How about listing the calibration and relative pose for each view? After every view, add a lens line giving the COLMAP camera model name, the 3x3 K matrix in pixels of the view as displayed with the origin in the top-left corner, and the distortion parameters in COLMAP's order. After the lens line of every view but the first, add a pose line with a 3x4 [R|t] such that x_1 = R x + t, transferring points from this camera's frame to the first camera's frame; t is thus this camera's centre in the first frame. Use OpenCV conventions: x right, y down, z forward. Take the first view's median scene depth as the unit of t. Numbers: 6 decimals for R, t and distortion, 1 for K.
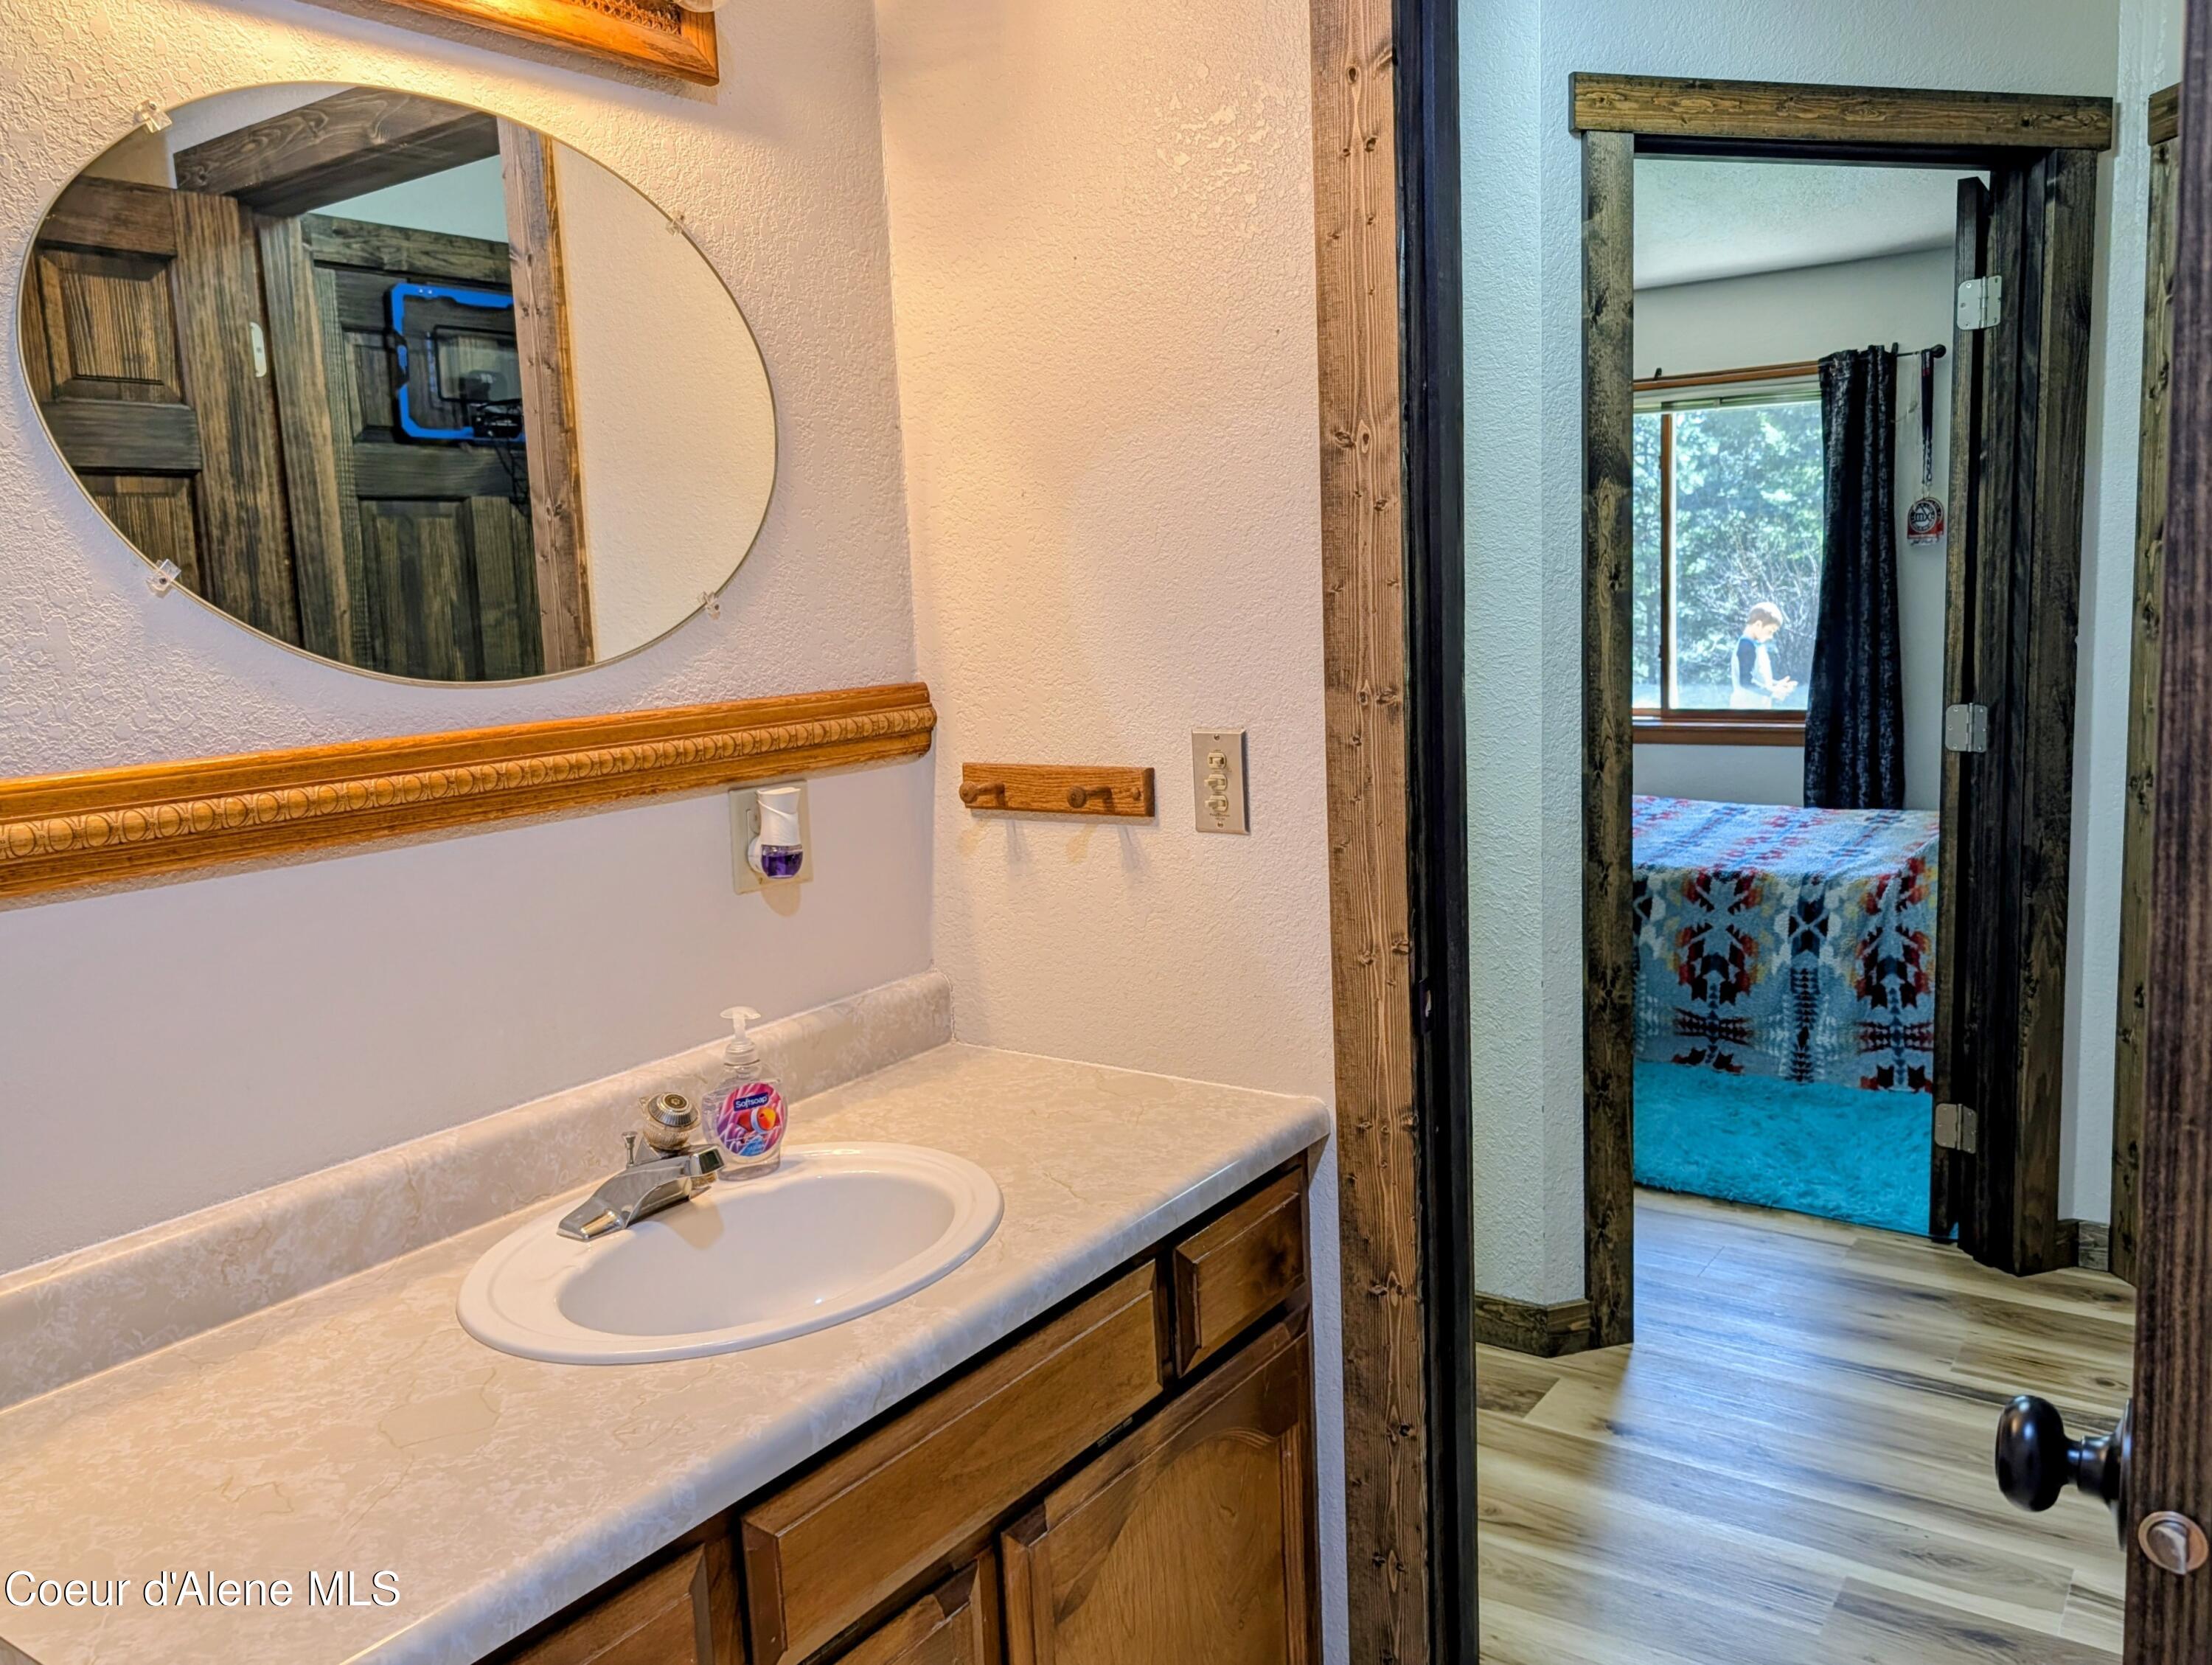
lens RADIAL K [[1715.8, 0, 1106.0], [0, 1715.8, 832.5], [0, 0, 1]] dist [-0.009488, -0.009187]
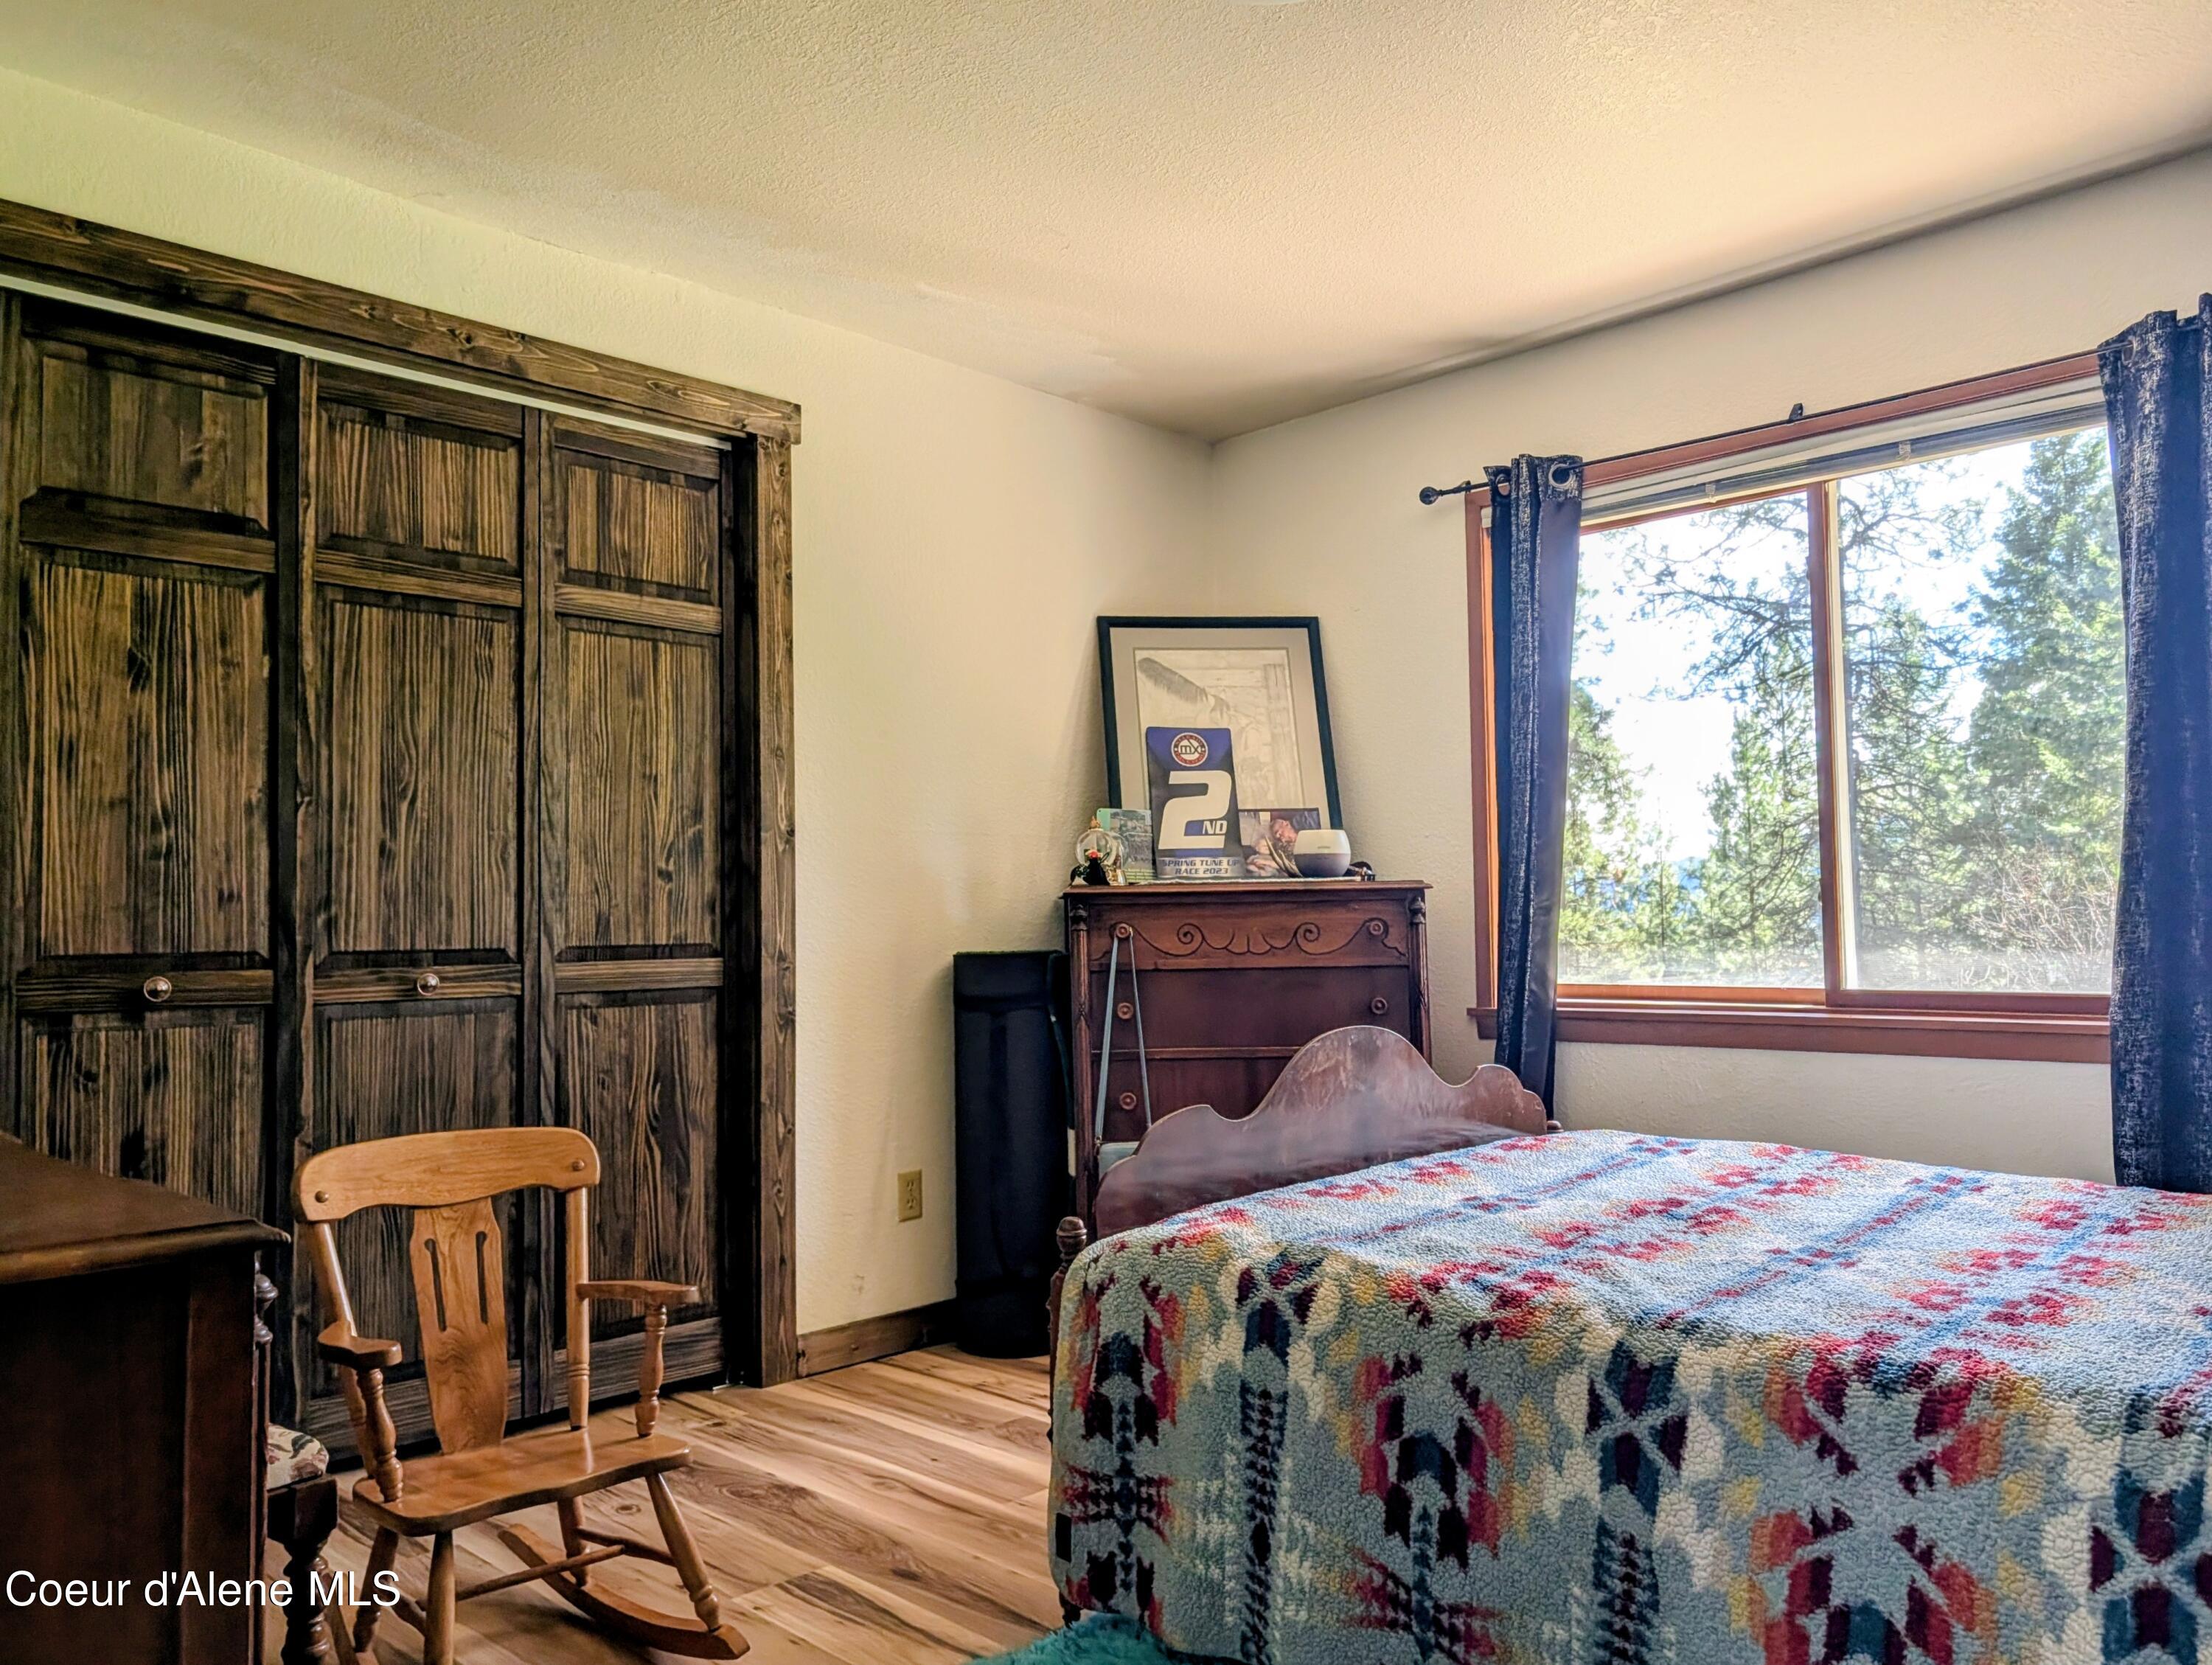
lens RADIAL K [[1601.2, 0, 1106.4], [0, 1601.2, 860.4], [0, 0, 1]] dist [0.023201, -0.021267]
pose [[0.985318, 0.020787, -0.169461, 0.251146], [-0.050983, 0.983097, -0.175843, -0.012853], [0.162941, 0.181901, 0.969723, 0.617379]]
